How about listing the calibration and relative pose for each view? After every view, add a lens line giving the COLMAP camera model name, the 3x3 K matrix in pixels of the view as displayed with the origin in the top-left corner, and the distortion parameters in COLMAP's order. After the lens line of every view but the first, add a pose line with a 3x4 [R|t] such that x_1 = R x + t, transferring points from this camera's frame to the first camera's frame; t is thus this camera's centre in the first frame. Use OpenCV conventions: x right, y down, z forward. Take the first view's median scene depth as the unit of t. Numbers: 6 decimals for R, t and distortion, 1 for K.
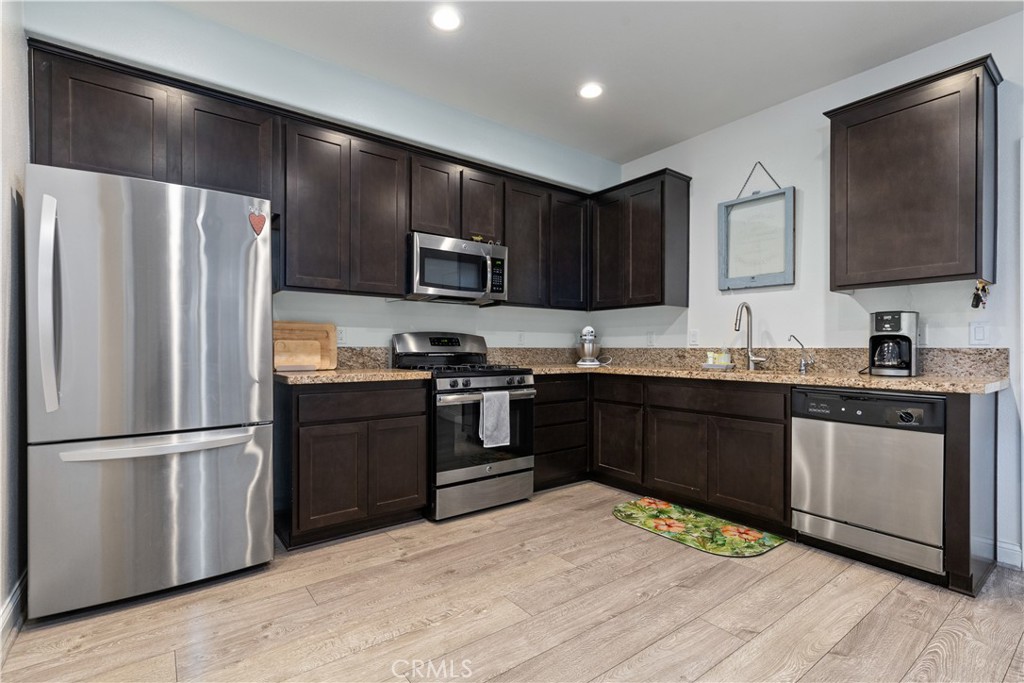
lens RADIAL K [[467.9, 0, 491.4], [0, 467.9, 344.0], [0, 0, 1]] dist [0.006470, 0.001805]
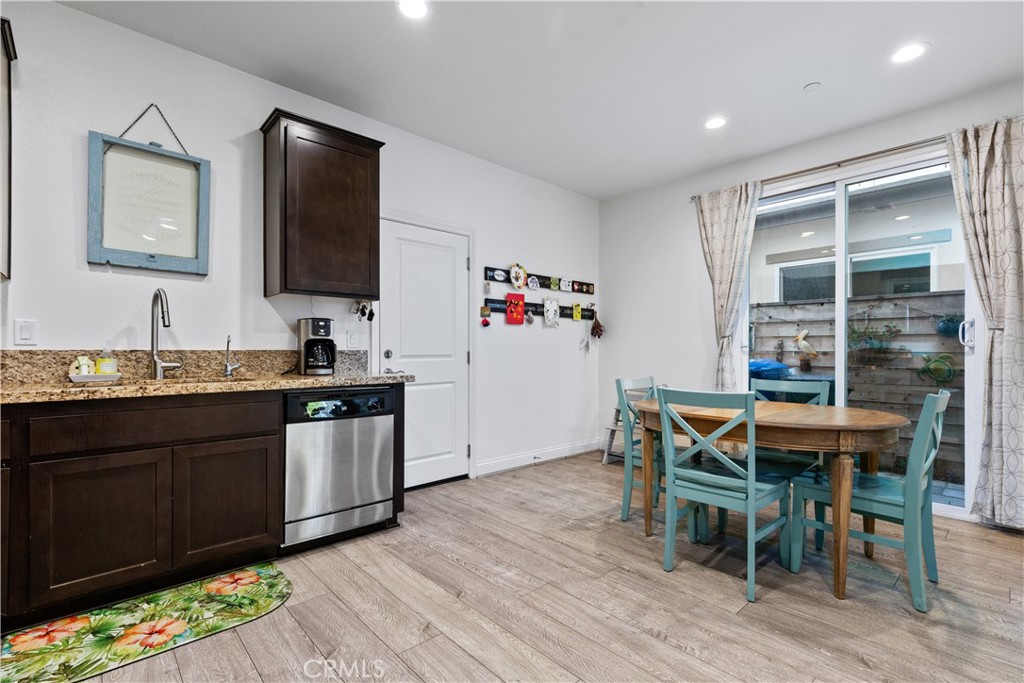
lens RADIAL K [[467.9, 0, 516.1], [0, 467.9, 355.5], [0, 0, 1]] dist [0.006470, 0.001805]
pose [[-0.113838, -0.009525, 0.993454, -0.280558], [-0.007525, 0.999934, 0.008725, 0.006364], [-0.993471, -0.006482, -0.113902, 0.552211]]
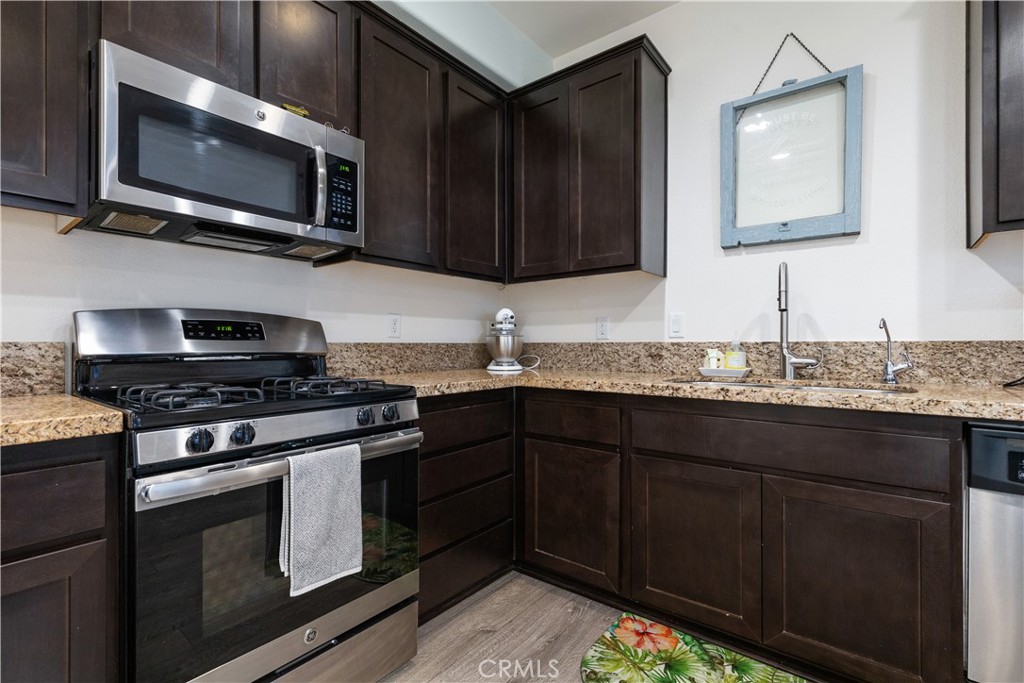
lens RADIAL K [[467.9, 0, 493.4], [0, 467.9, 340.5], [0, 0, 1]] dist [0.006470, 0.001805]
pose [[0.968000, -0.002172, 0.250939, 0.048511], [0.001741, 0.999997, 0.001938, 0.005319], [-0.250943, -0.001439, 0.968001, 0.557369]]
